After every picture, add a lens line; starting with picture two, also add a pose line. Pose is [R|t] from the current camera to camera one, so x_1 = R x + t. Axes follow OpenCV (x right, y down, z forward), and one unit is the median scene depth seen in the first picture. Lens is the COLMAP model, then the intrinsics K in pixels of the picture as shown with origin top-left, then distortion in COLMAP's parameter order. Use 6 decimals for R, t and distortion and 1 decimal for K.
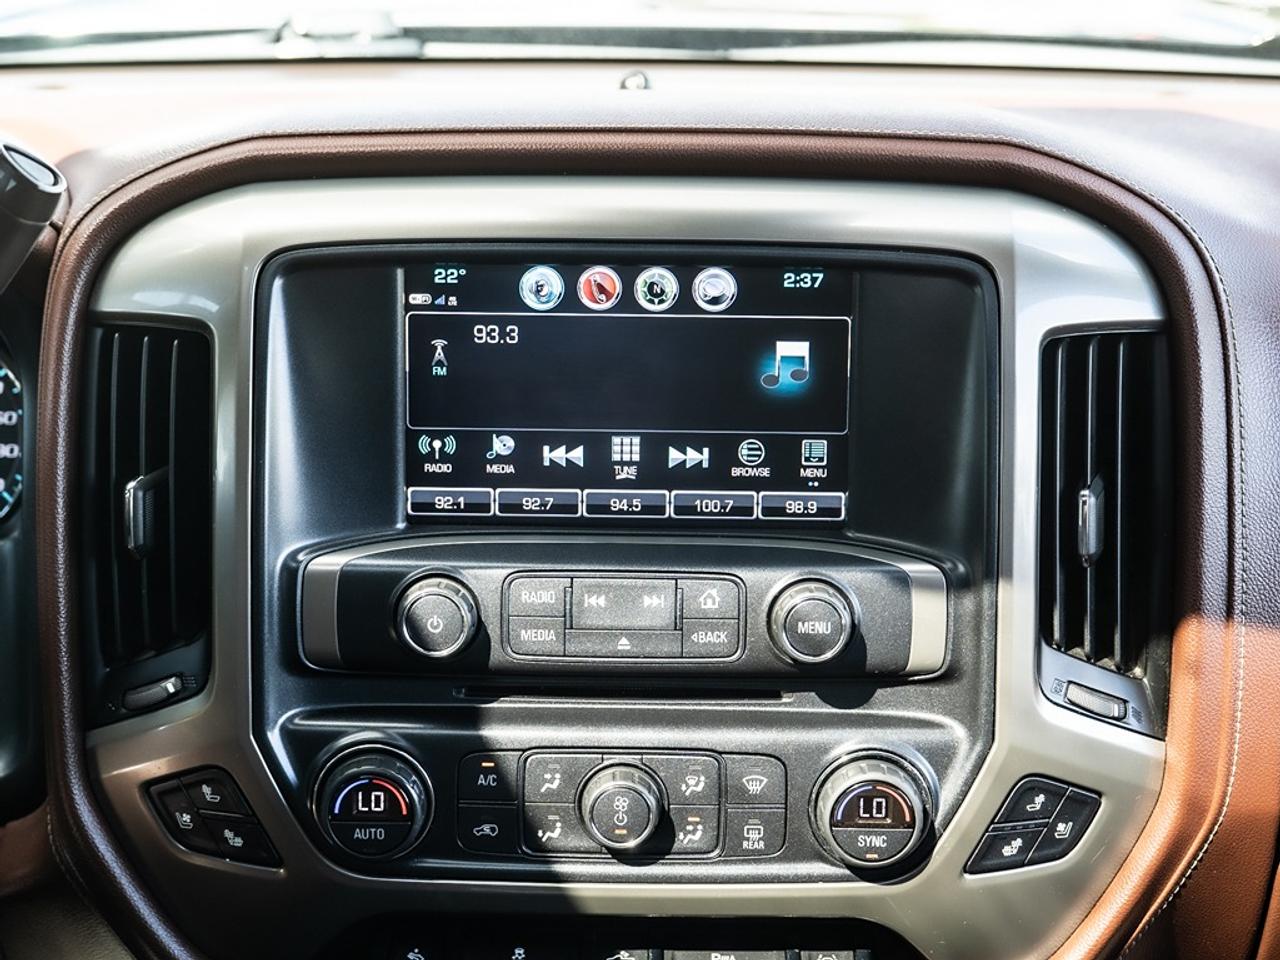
lens RADIAL K [[2654.1, 0, 635.2], [0, 2654.1, 388.0], [0, 0, 1]] dist [0.017909, 0.079754]
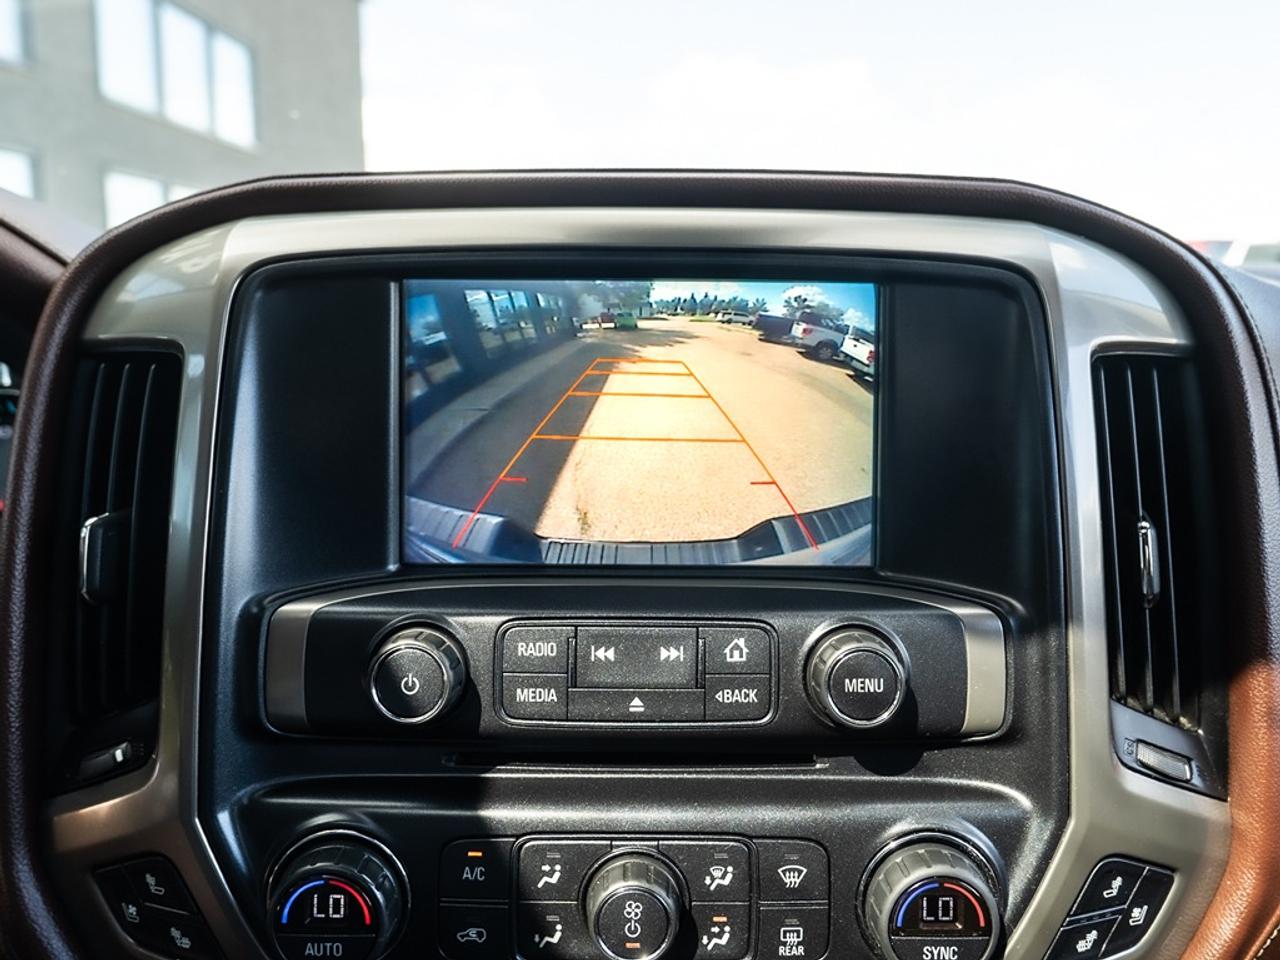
lens RADIAL K [[957.4, 0, 658.3], [0, 957.4, 382.8], [0, 0, 1]] dist [-0.016181, -0.002132]
pose [[0.999837, -0.001673, 0.017966, -0.002595], [0.004608, 0.986349, -0.164601, 0.044606], [-0.017446, 0.164657, 0.986197, 0.677038]]
